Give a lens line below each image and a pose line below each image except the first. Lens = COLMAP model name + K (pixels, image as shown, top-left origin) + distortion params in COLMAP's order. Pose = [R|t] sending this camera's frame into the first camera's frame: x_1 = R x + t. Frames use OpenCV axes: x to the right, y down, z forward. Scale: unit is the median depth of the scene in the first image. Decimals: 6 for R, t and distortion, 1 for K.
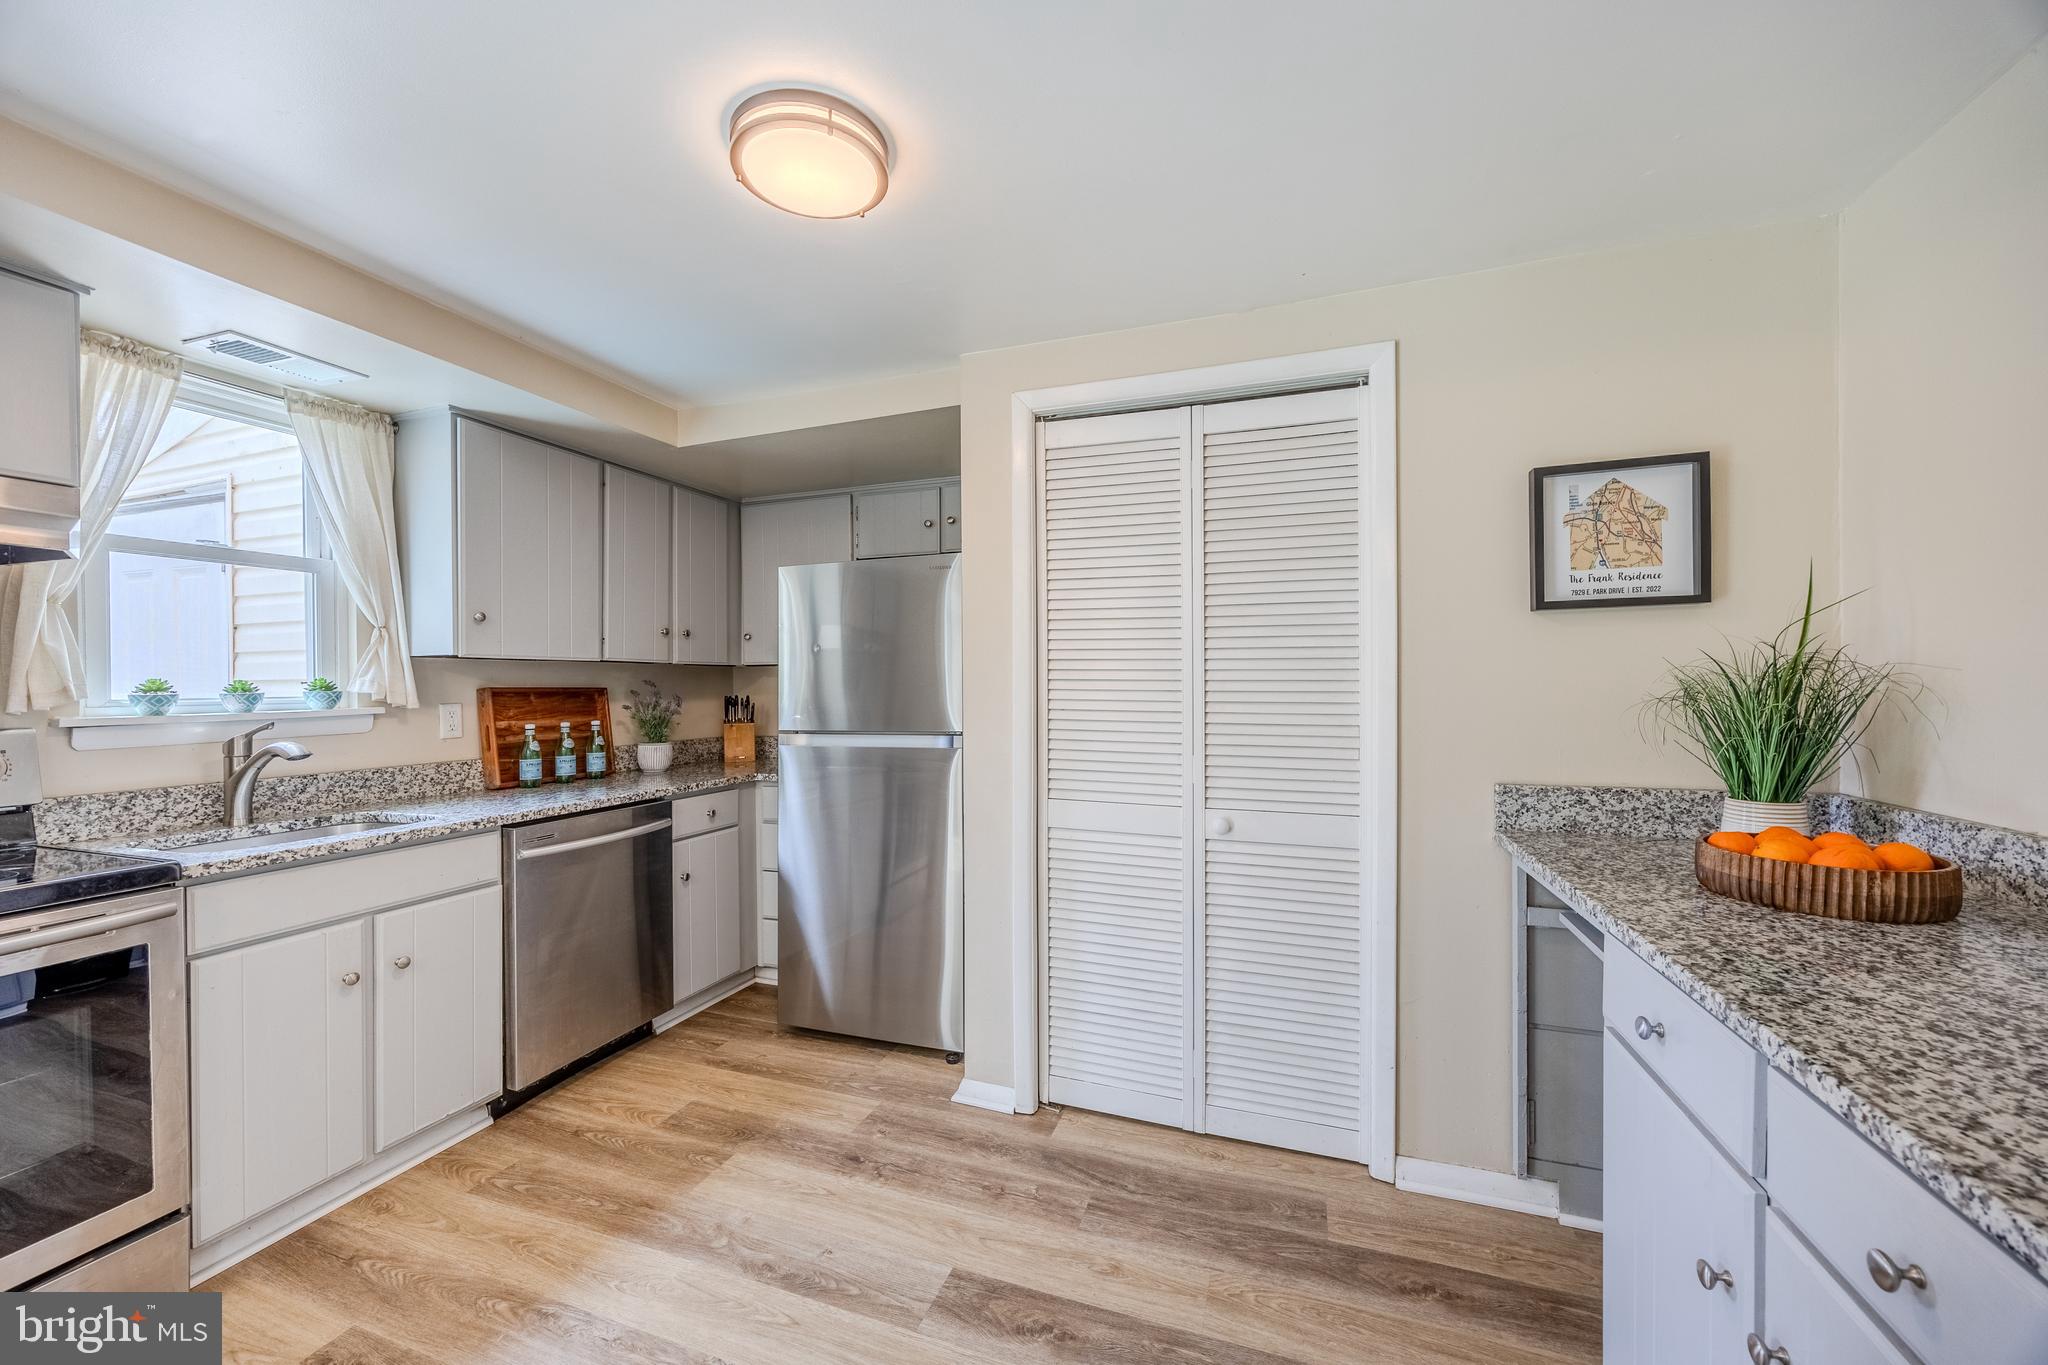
lens RADIAL K [[780.7, 0, 1018.5], [0, 780.7, 687.5], [0, 0, 1]] dist [0.000047, -0.000694]
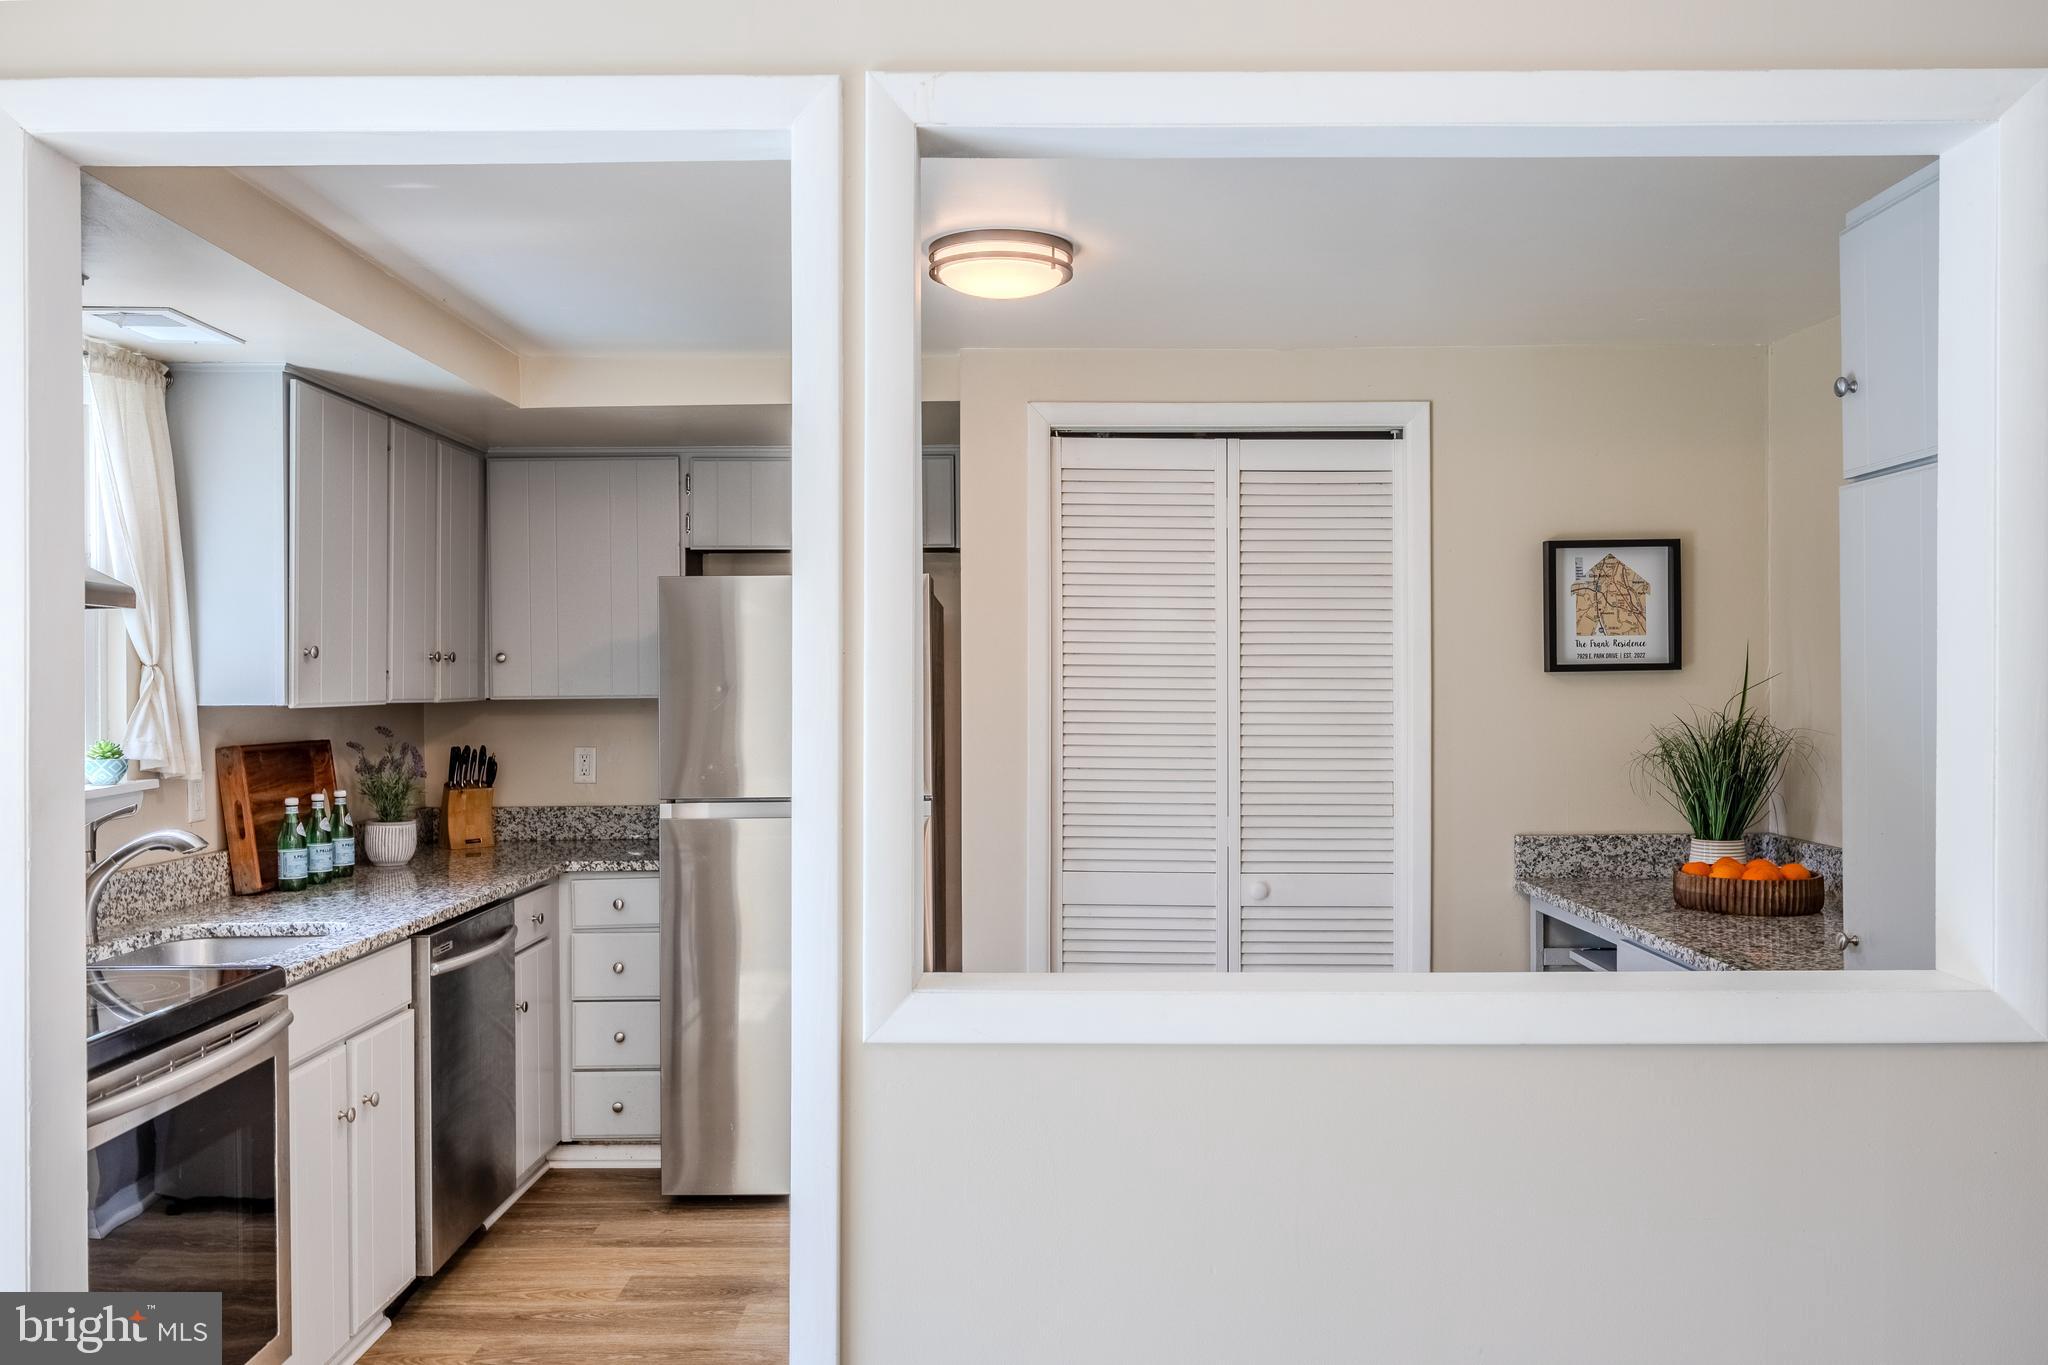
lens RADIAL K [[1594.0, 0, 1019.3], [0, 1594.0, 683.6], [0, 0, 1]] dist [0.001478, -0.003272]
pose [[0.942431, 0.001413, 0.334398, -0.640636], [-0.000248, 0.999994, -0.003525, -0.063481], [-0.334401, 0.003239, 0.942425, -0.695914]]
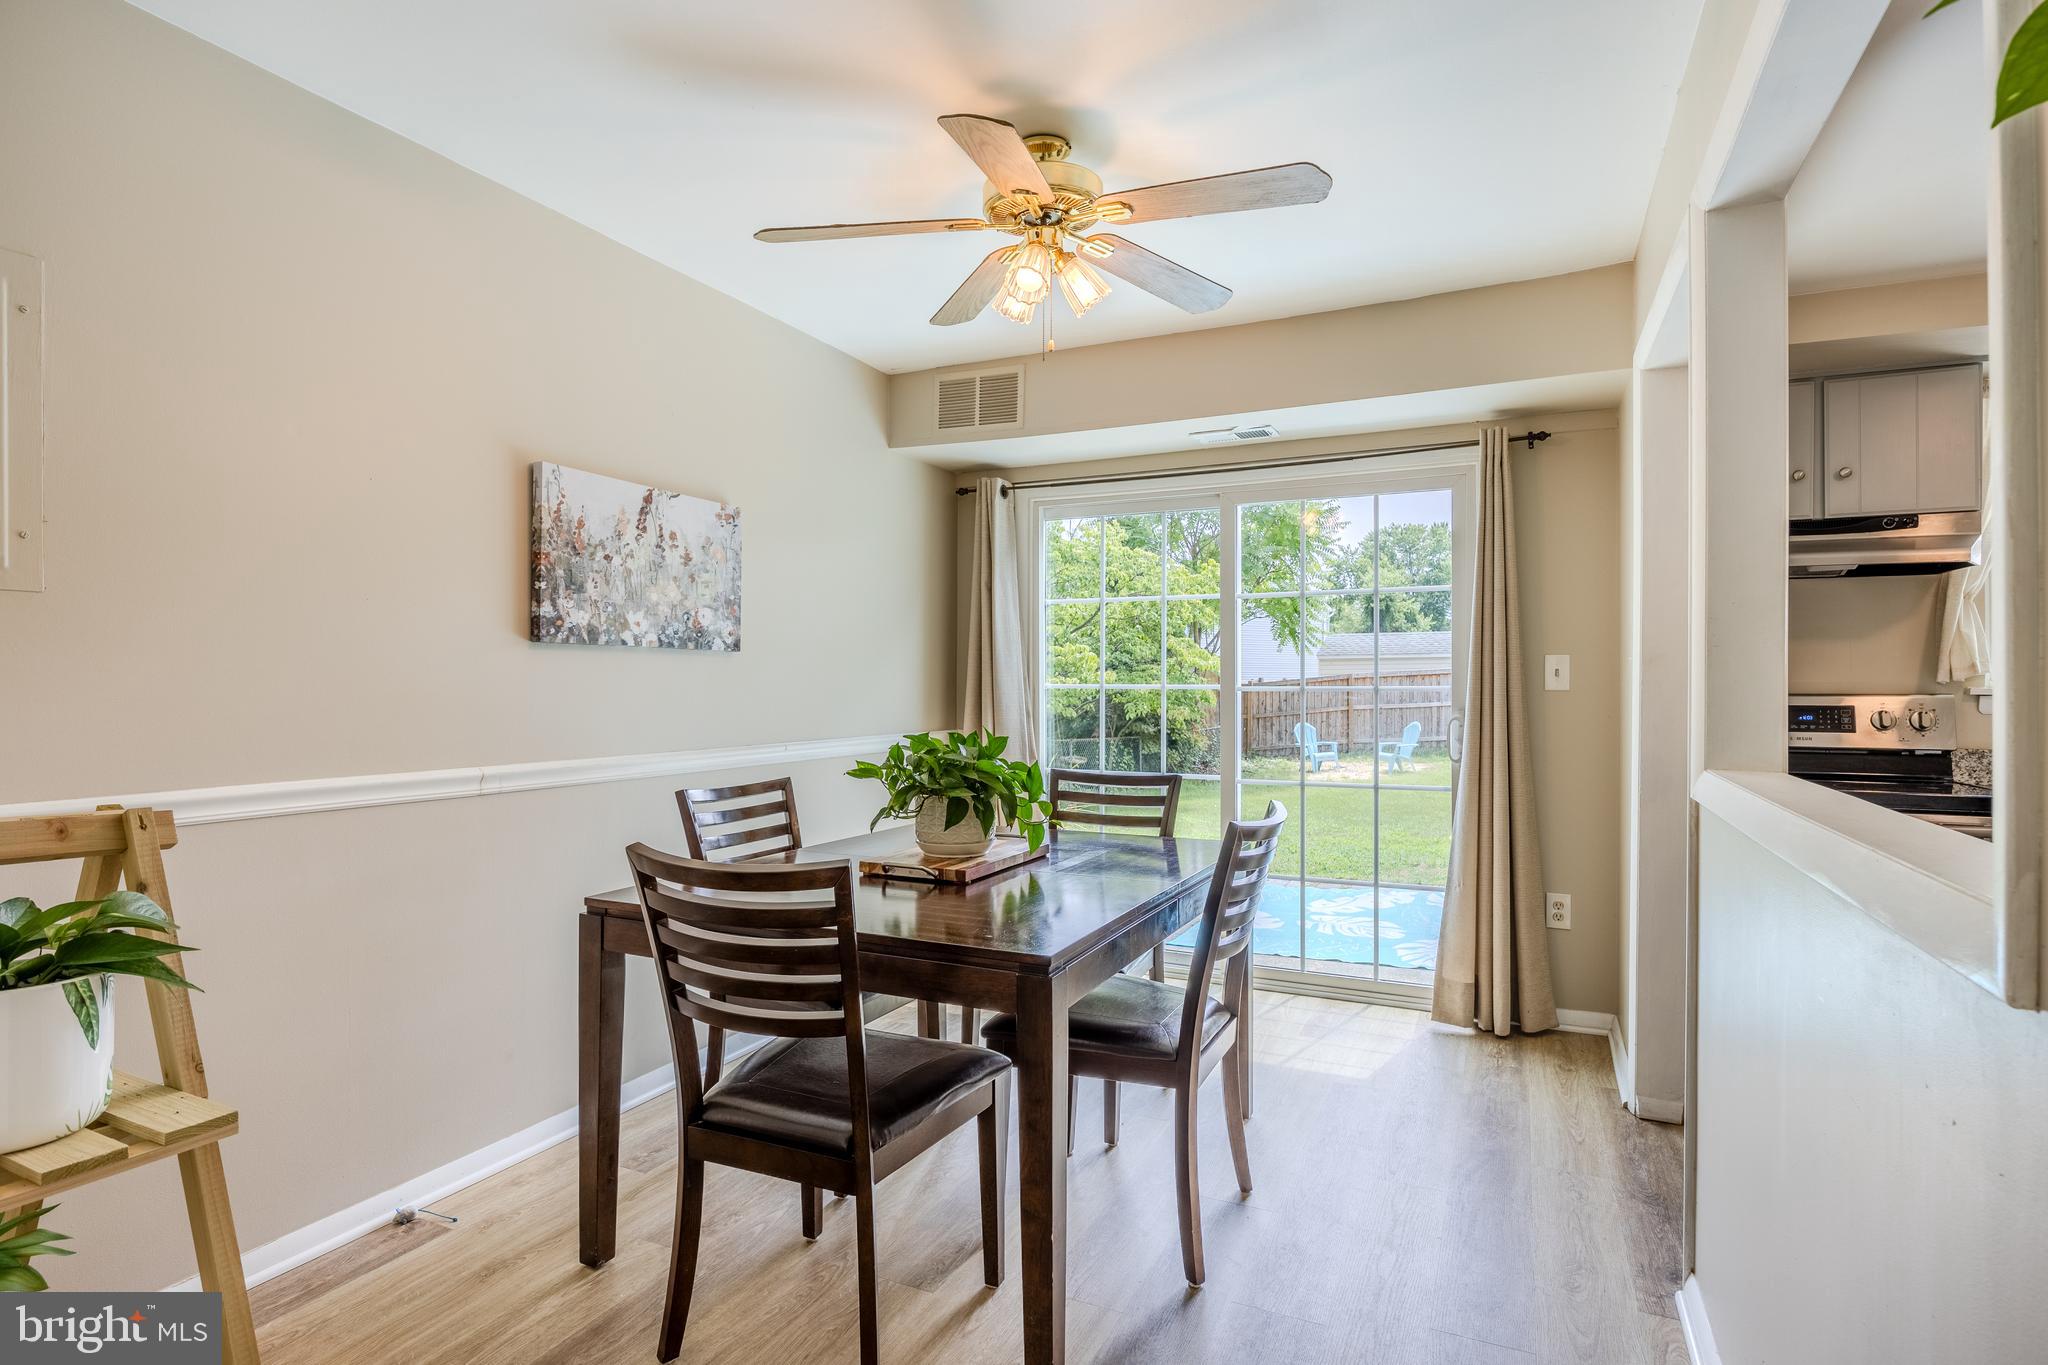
lens RADIAL K [[1036.5, 0, 1010.9], [0, 1036.5, 683.0], [0, 0, 1]] dist [-0.011479, 0.000803]
pose [[-0.103441, 0.005707, -0.994619, 0.530582], [-0.004734, 0.999969, 0.006230, 0.024435], [0.994624, 0.005353, -0.103411, -0.343174]]
